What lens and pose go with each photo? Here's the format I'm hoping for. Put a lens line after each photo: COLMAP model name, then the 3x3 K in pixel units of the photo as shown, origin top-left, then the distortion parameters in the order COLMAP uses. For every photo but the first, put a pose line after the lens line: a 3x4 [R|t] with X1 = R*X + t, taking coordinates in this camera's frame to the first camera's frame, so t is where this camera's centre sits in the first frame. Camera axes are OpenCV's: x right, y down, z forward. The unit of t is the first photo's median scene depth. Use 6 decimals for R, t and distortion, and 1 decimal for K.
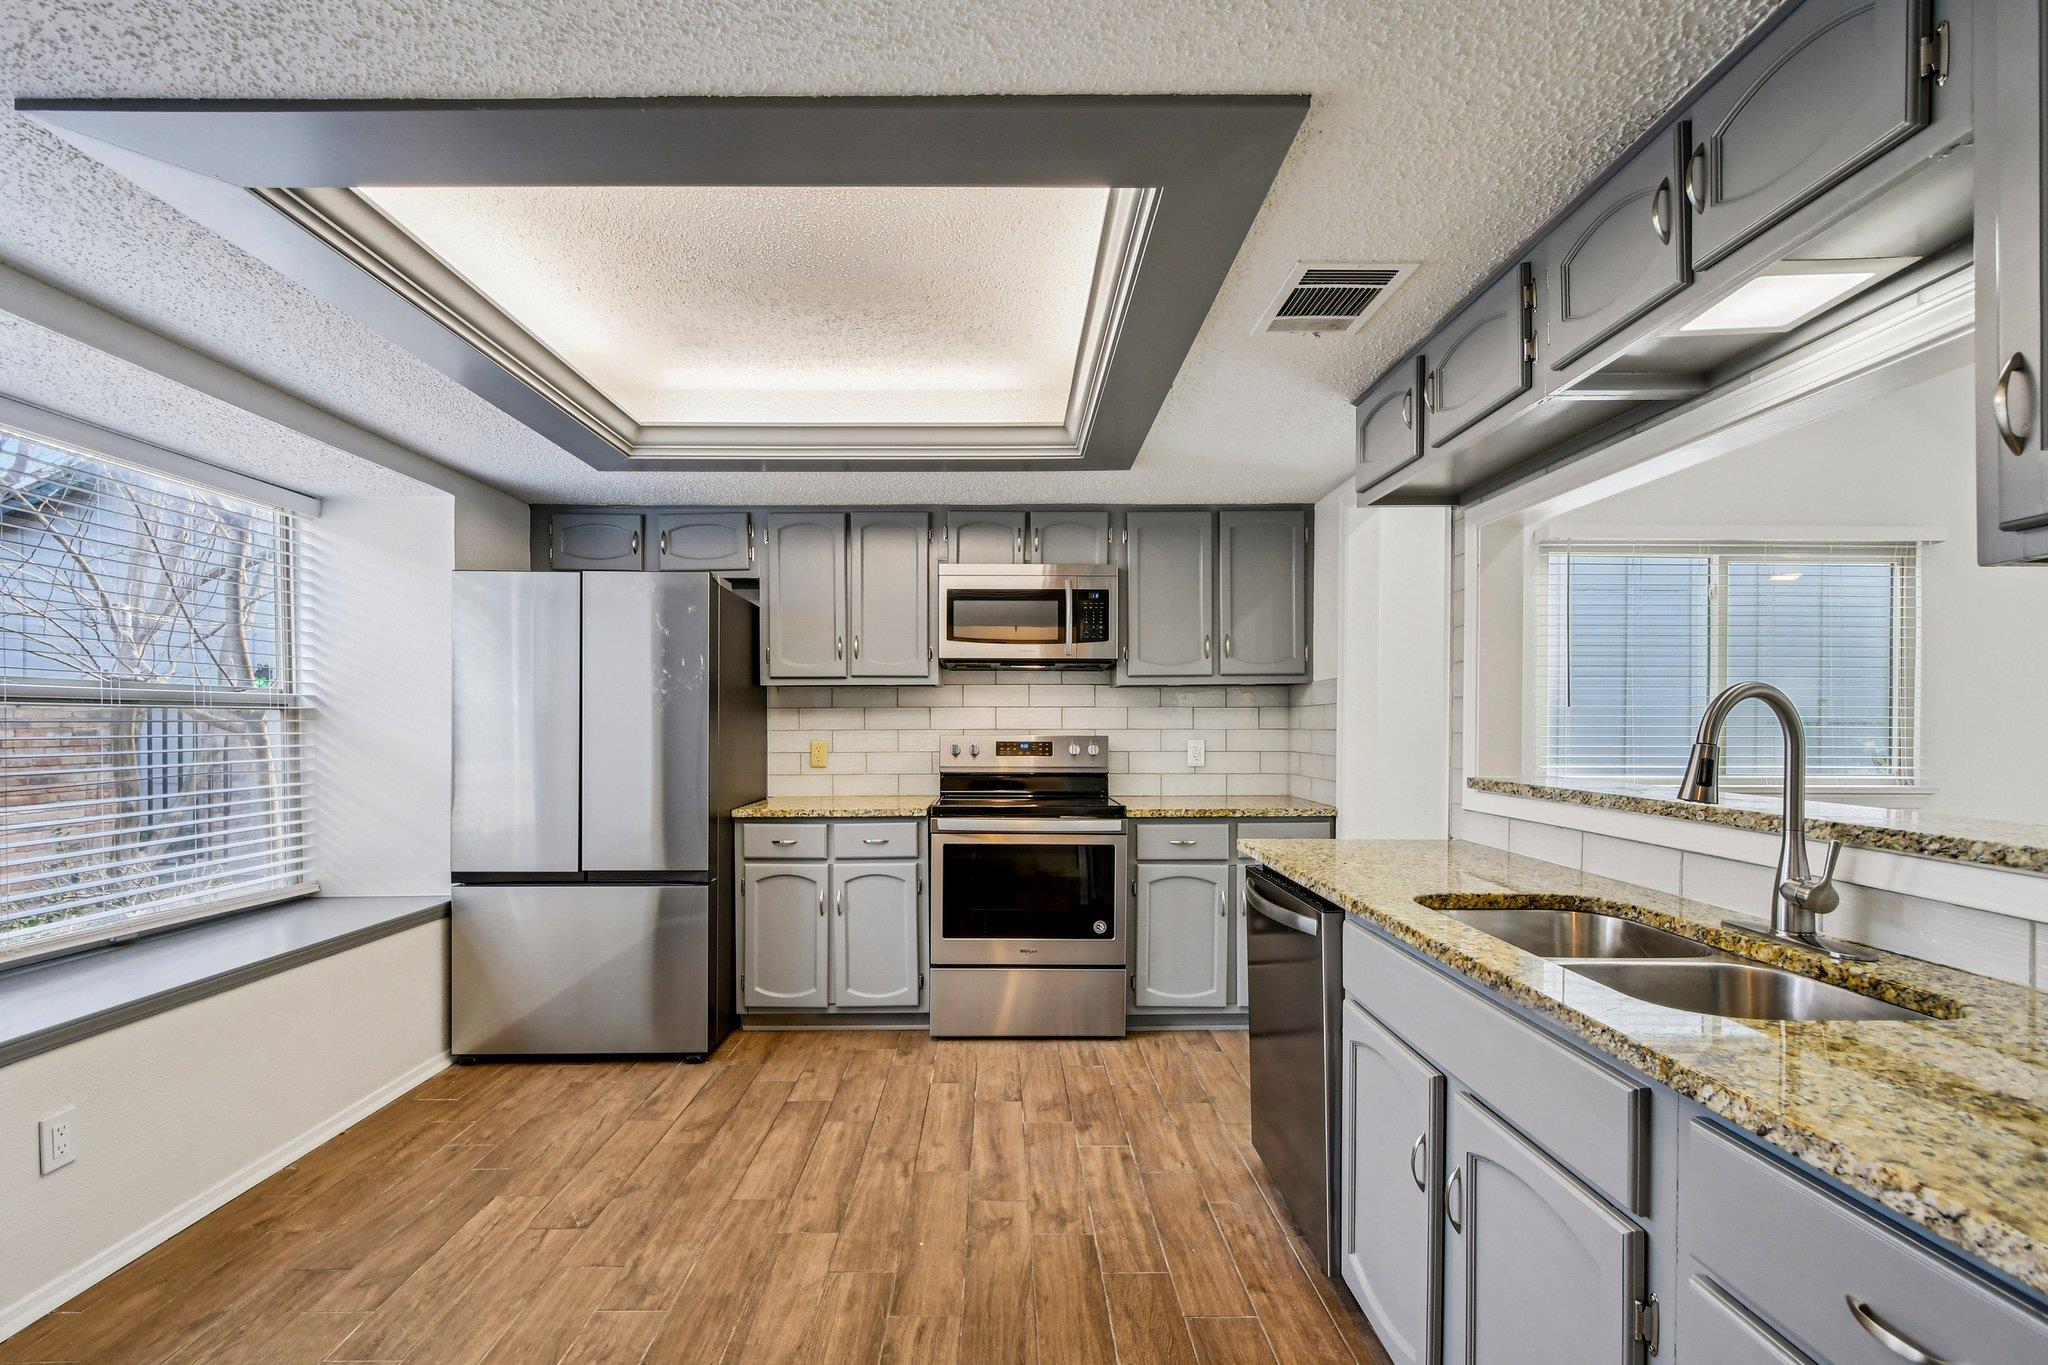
lens RADIAL K [[904.8, 0, 1007.0], [0, 904.8, 731.8], [0, 0, 1]] dist [0.004473, -0.004698]
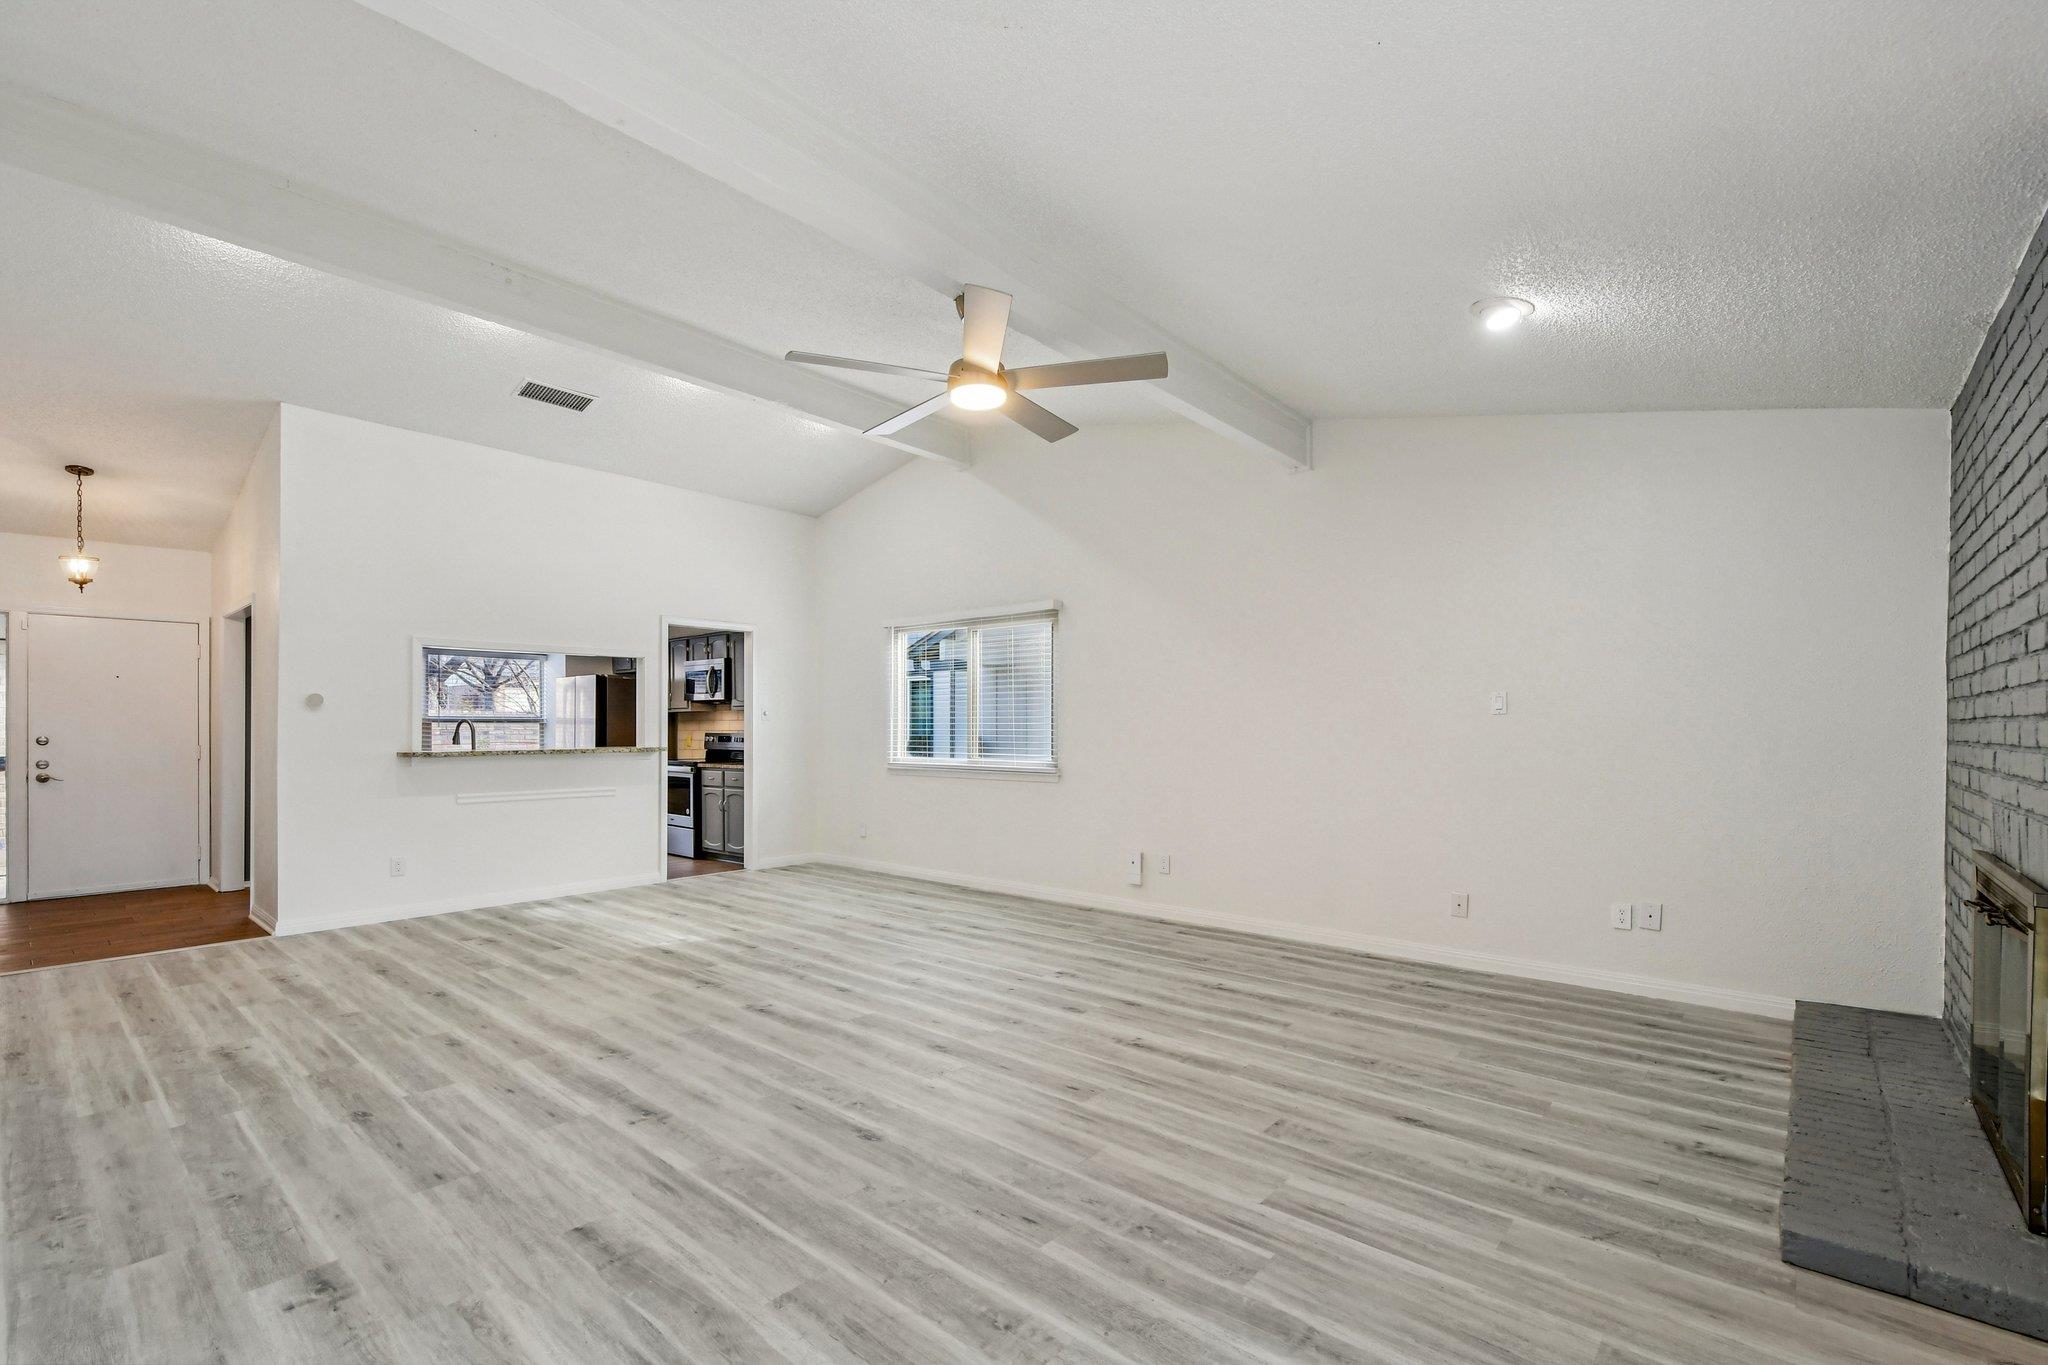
lens RADIAL K [[904.8, 0, 1019.6], [0, 904.8, 730.8], [0, 0, 1]] dist [0.004473, -0.004698]
pose [[0.749423, 0.000487, -0.662091, 3.310279], [-0.004322, 0.999982, -0.004157, 0.008959], [0.662077, 0.005977, 0.749412, -0.323772]]
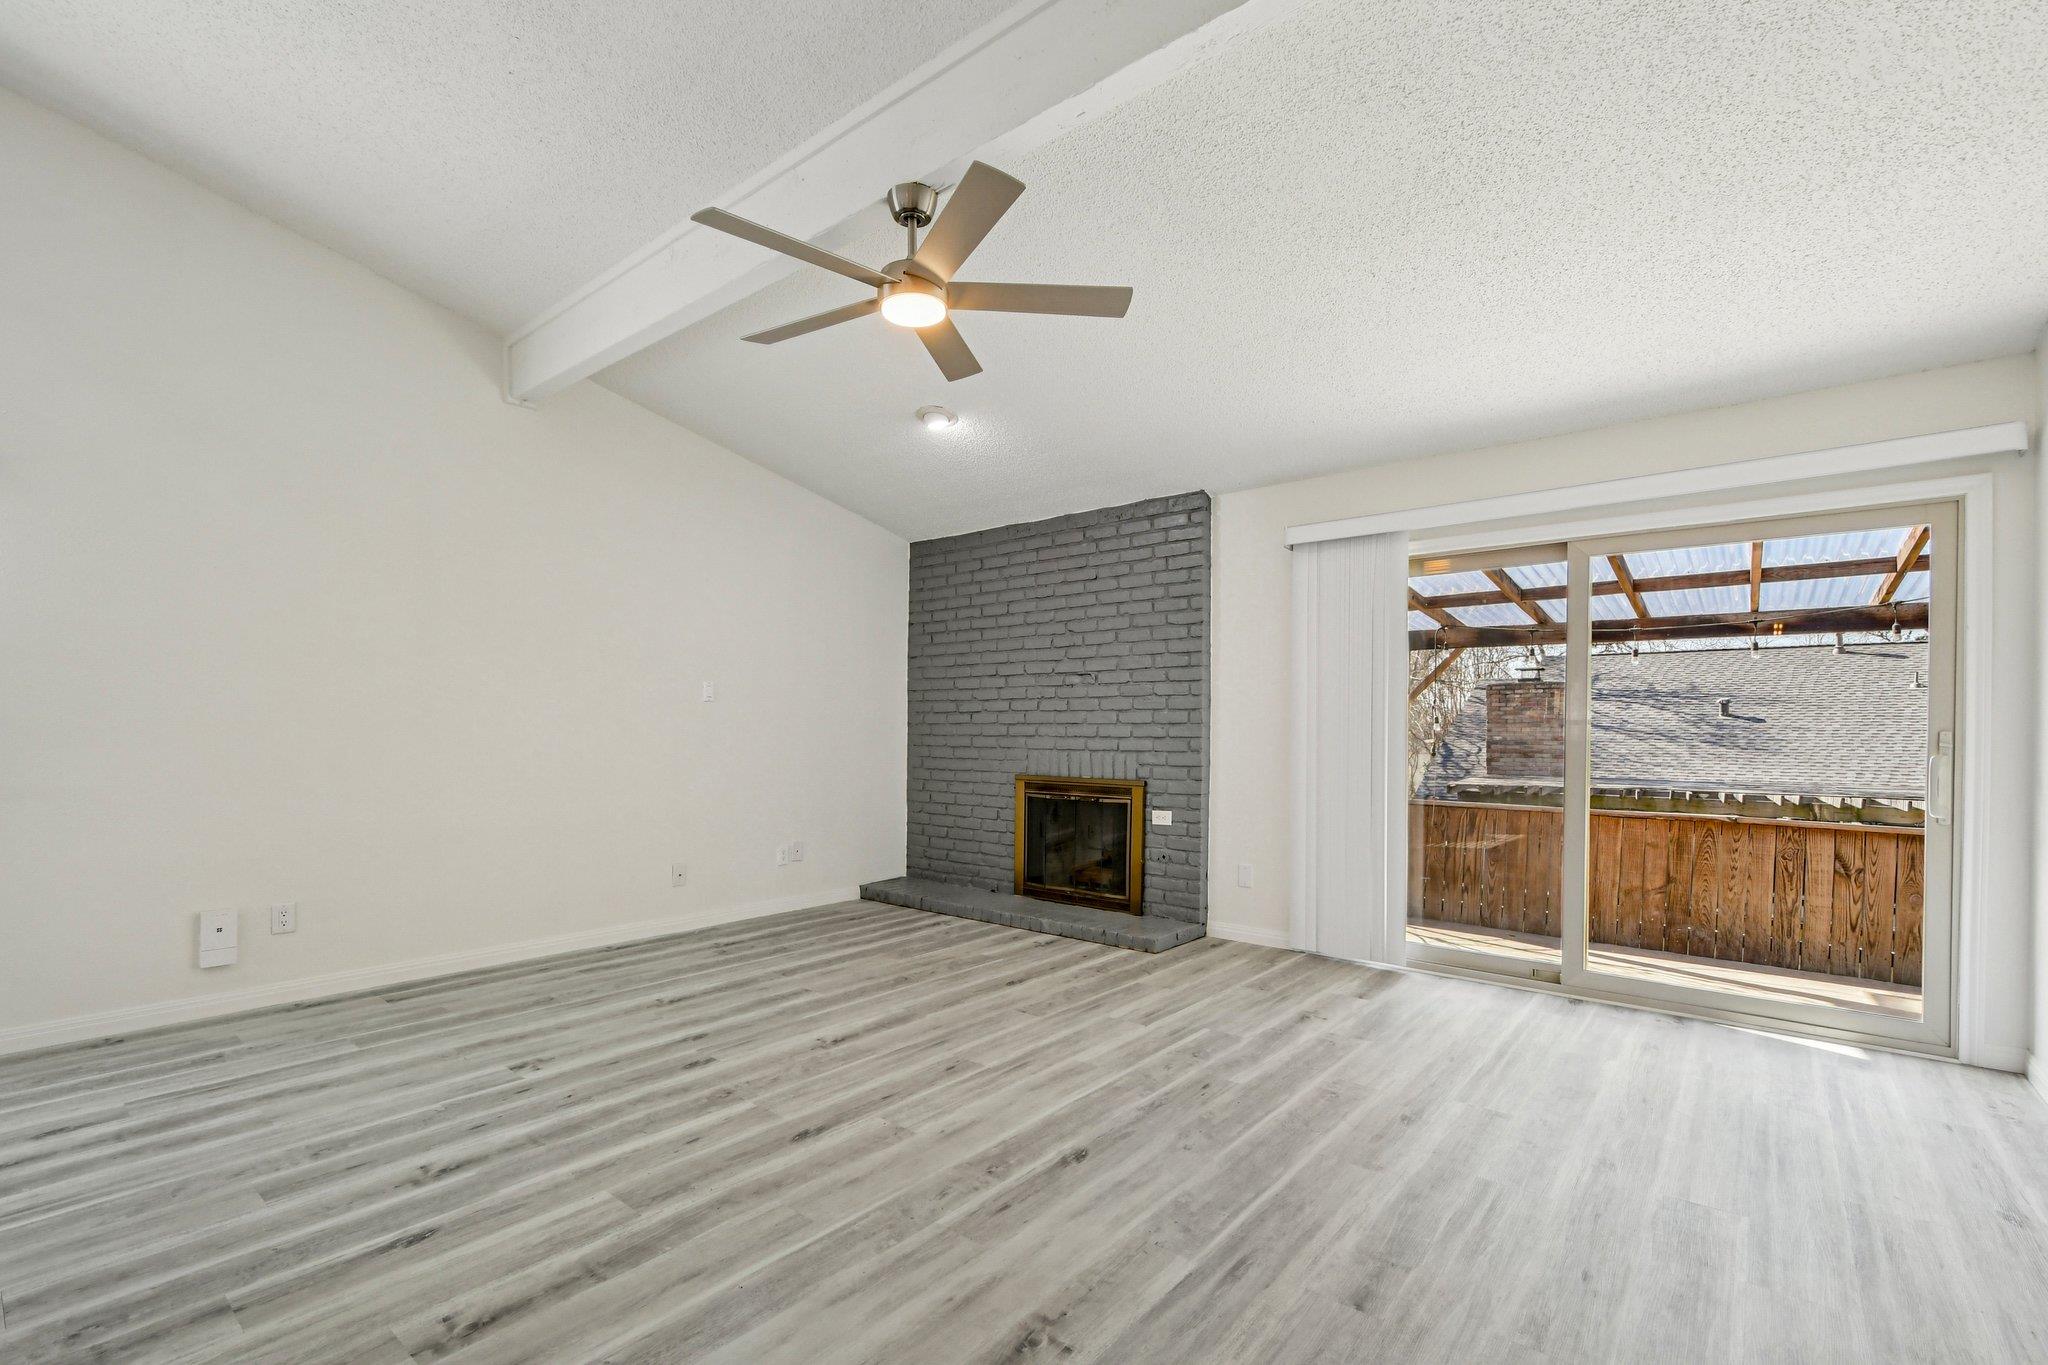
lens RADIAL K [[904.8, 0, 1003.8], [0, 904.8, 730.2], [0, 0, 1]] dist [0.004473, -0.004698]
pose [[0.646542, 0.001828, 0.762876, 1.678703], [0.002896, 0.999984, -0.004851, 0.041427], [-0.762873, 0.005346, 0.646527, -0.193538]]
